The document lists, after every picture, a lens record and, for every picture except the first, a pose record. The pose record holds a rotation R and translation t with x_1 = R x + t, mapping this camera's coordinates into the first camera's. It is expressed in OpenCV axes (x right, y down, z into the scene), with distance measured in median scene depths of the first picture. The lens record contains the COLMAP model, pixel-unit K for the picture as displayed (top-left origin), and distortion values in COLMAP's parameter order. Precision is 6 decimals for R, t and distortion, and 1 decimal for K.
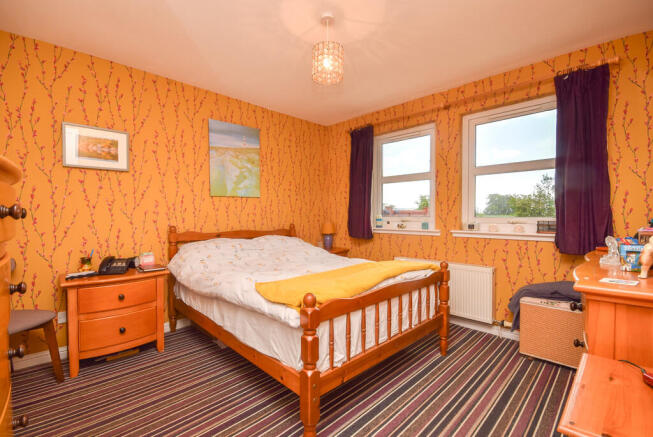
lens RADIAL K [[292.7, 0, 321.6], [0, 292.7, 217.7], [0, 0, 1]] dist [0.002978, -0.000380]
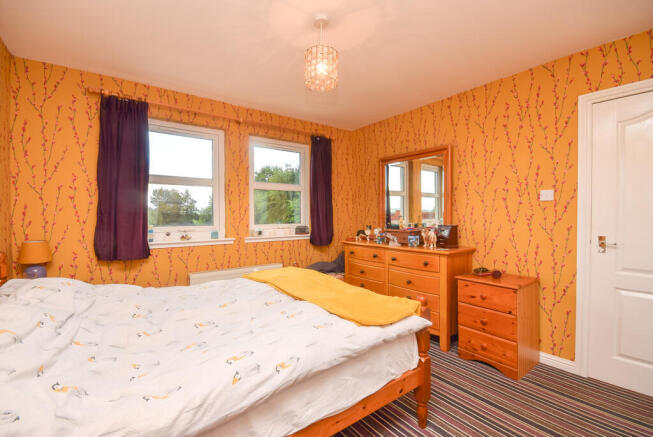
lens RADIAL K [[292.7, 0, 323.6], [0, 292.7, 217.4], [0, 0, 1]] dist [0.002978, -0.000380]
pose [[0.148594, -0.001761, 0.988897, -0.570400], [0.017223, 0.999851, -0.000808, -0.024398], [-0.988748, 0.017152, 0.148602, 0.534809]]
